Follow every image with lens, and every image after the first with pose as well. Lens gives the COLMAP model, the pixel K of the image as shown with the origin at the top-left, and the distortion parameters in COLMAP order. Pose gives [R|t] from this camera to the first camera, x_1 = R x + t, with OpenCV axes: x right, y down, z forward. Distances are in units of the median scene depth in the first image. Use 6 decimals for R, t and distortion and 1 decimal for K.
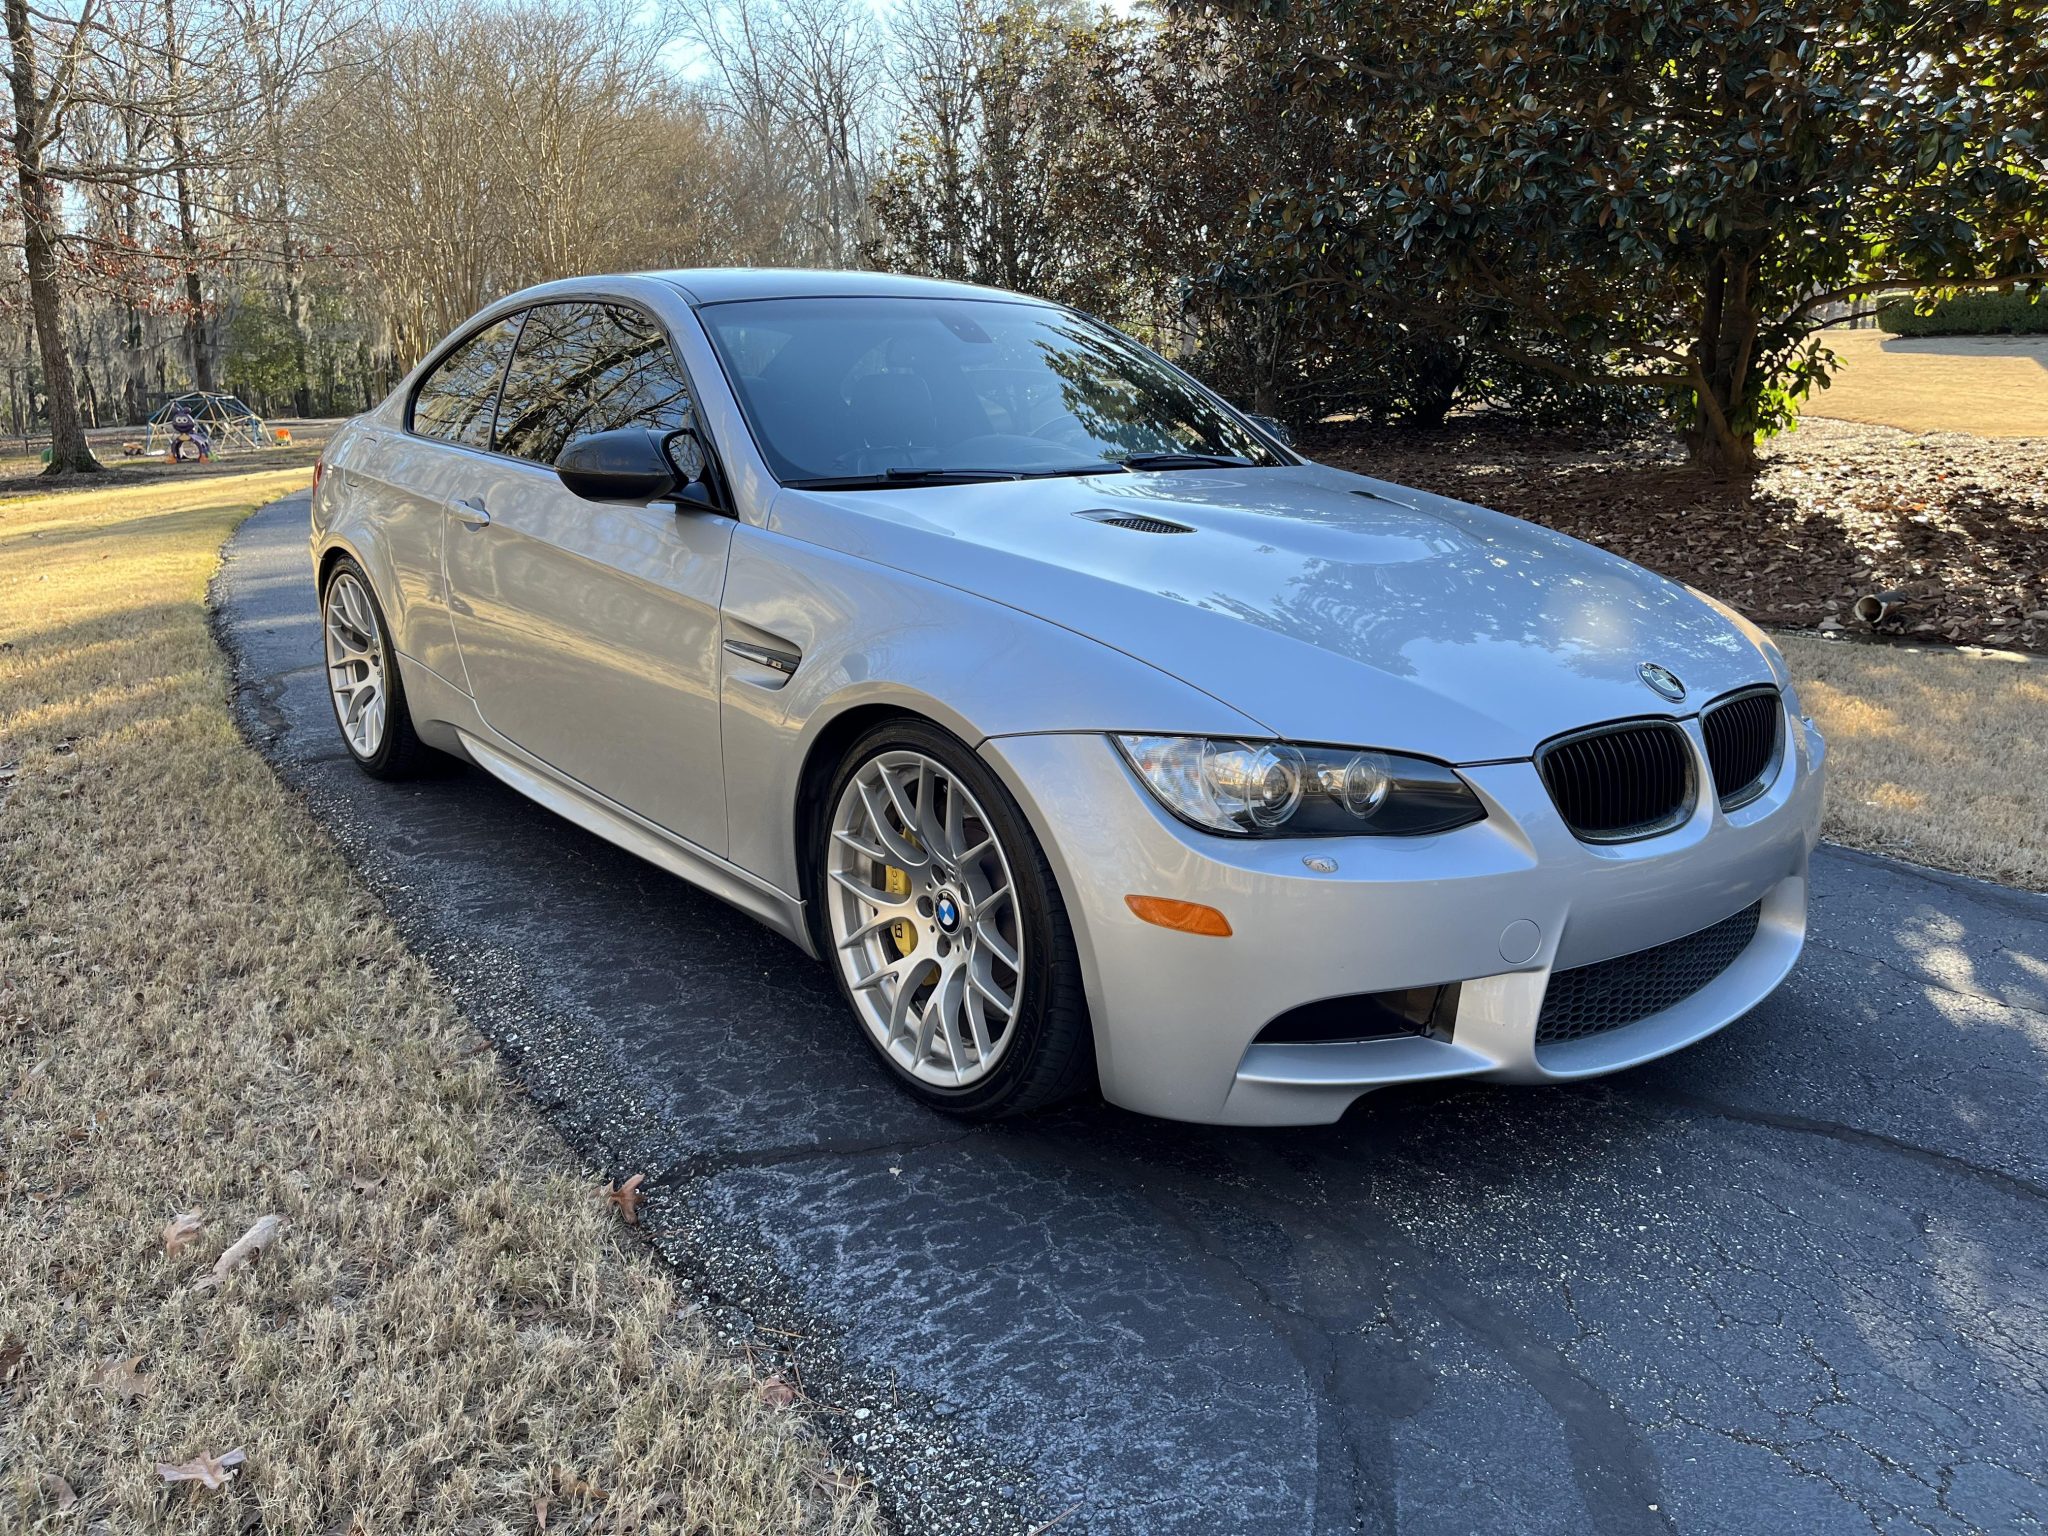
lens RADIAL K [[1567.5, 0, 1025.9], [0, 1567.5, 777.9], [0, 0, 1]] dist [0.027160, -0.004574]
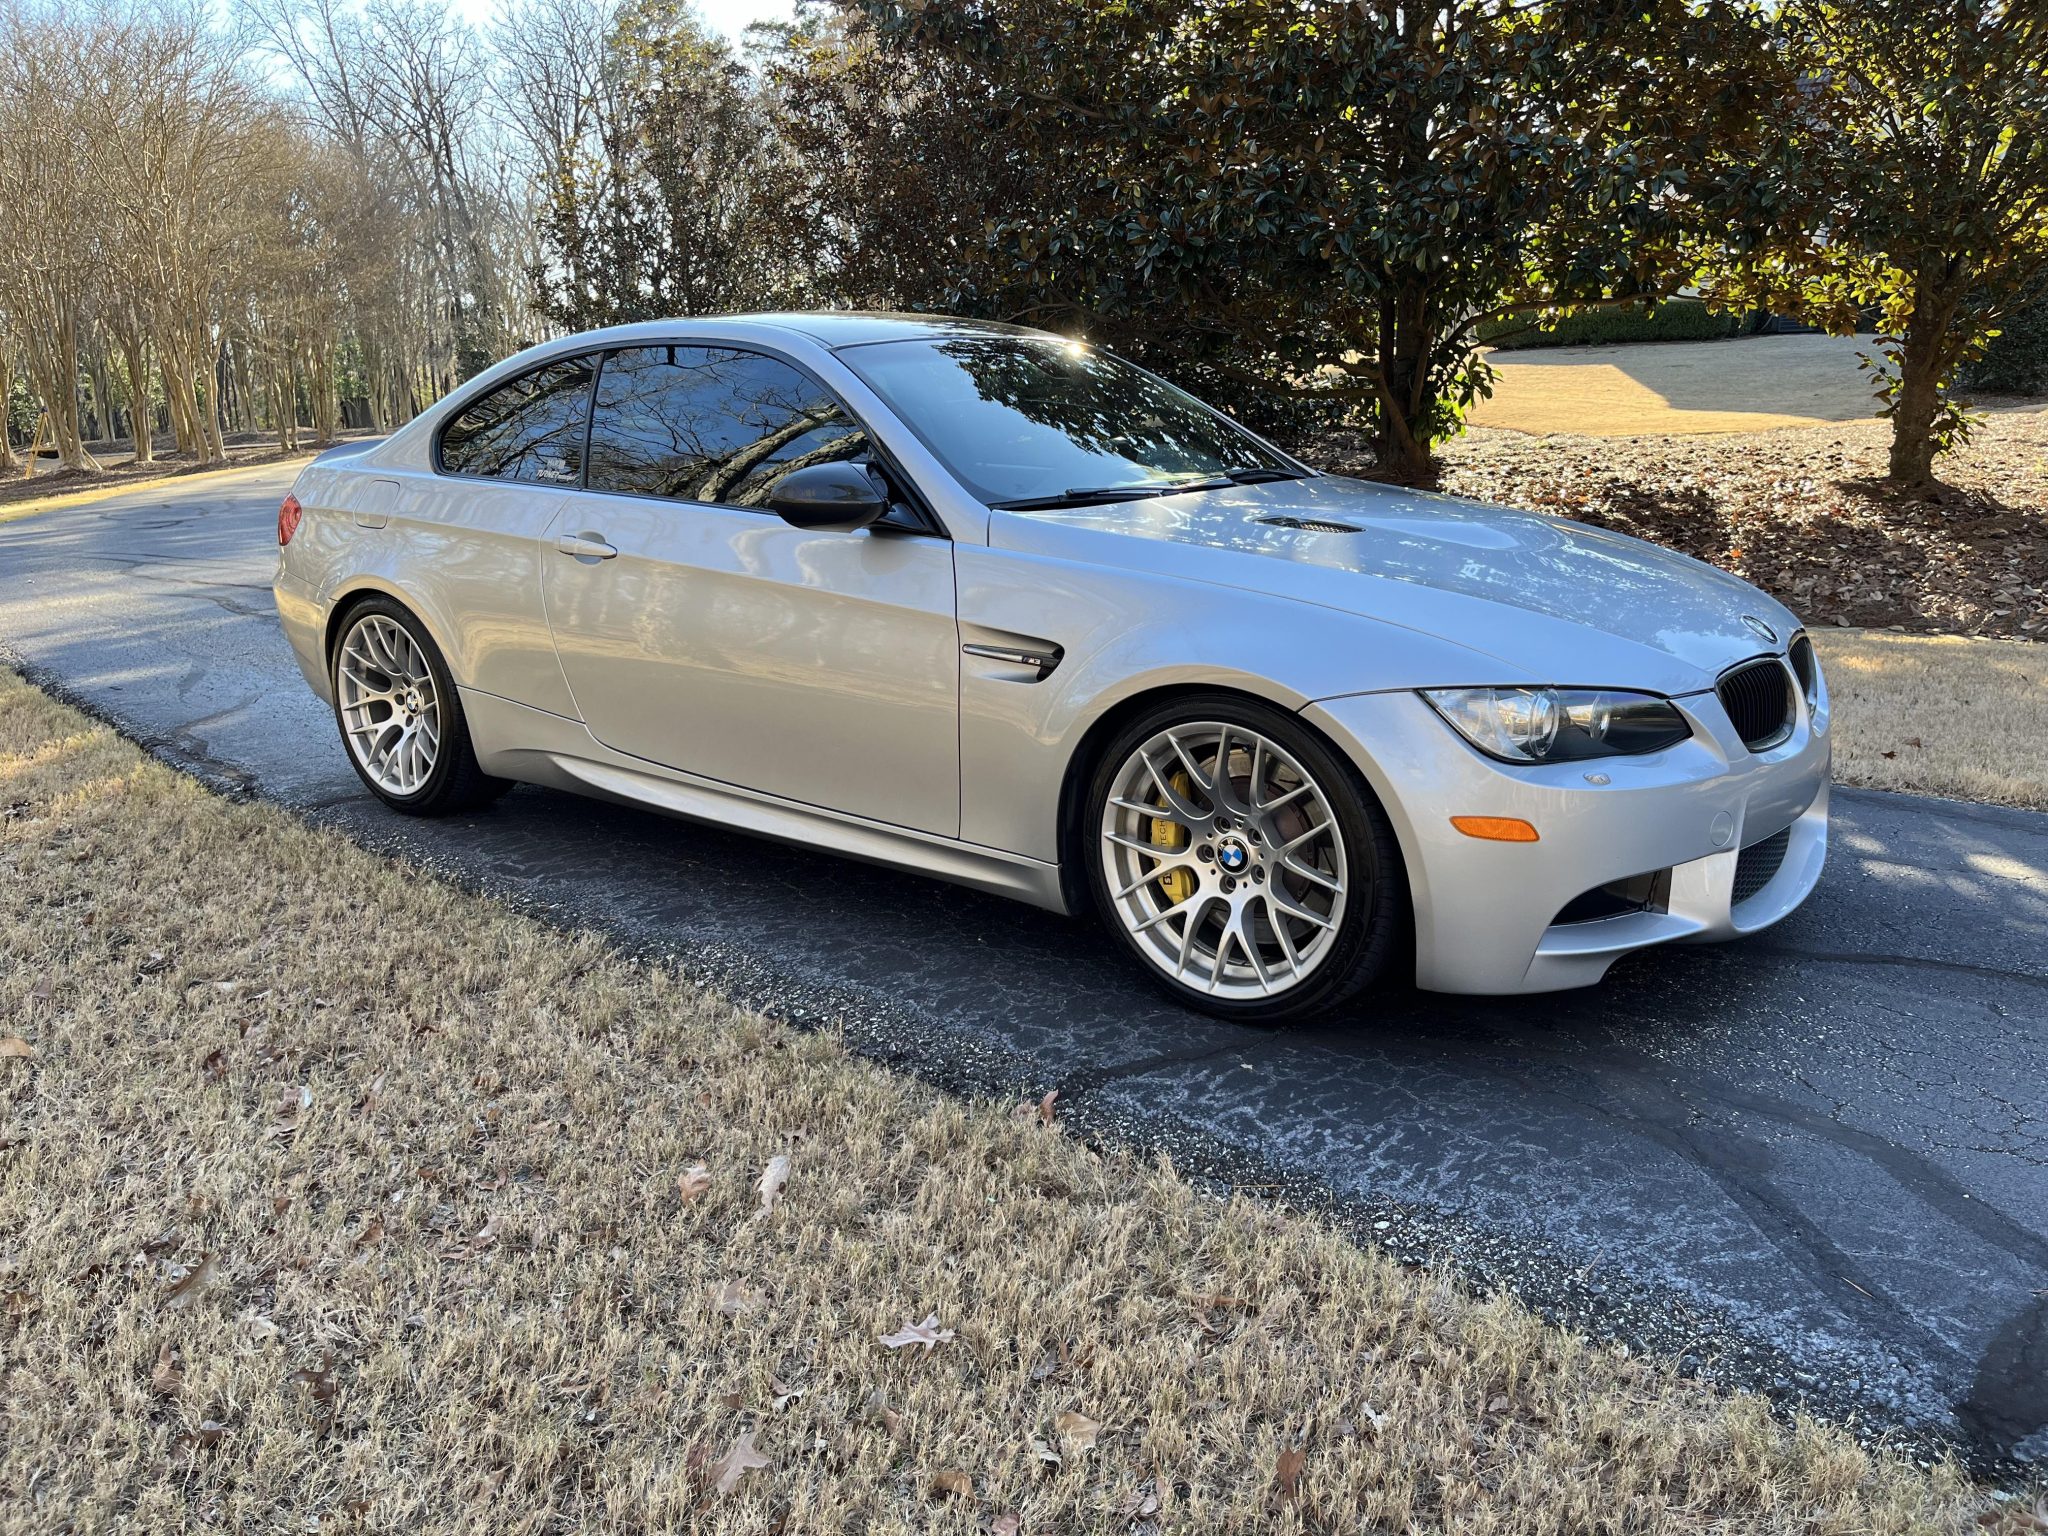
lens RADIAL K [[1579.2, 0, 1024.0], [0, 1579.2, 768.0], [0, 0, 1]] dist [0.085859, -0.146495]
pose [[0.970461, -0.074783, 0.229377, -0.136737], [0.079397, 0.996783, -0.010937, 0.005659], [-0.227821, 0.028826, 0.973276, -0.039820]]
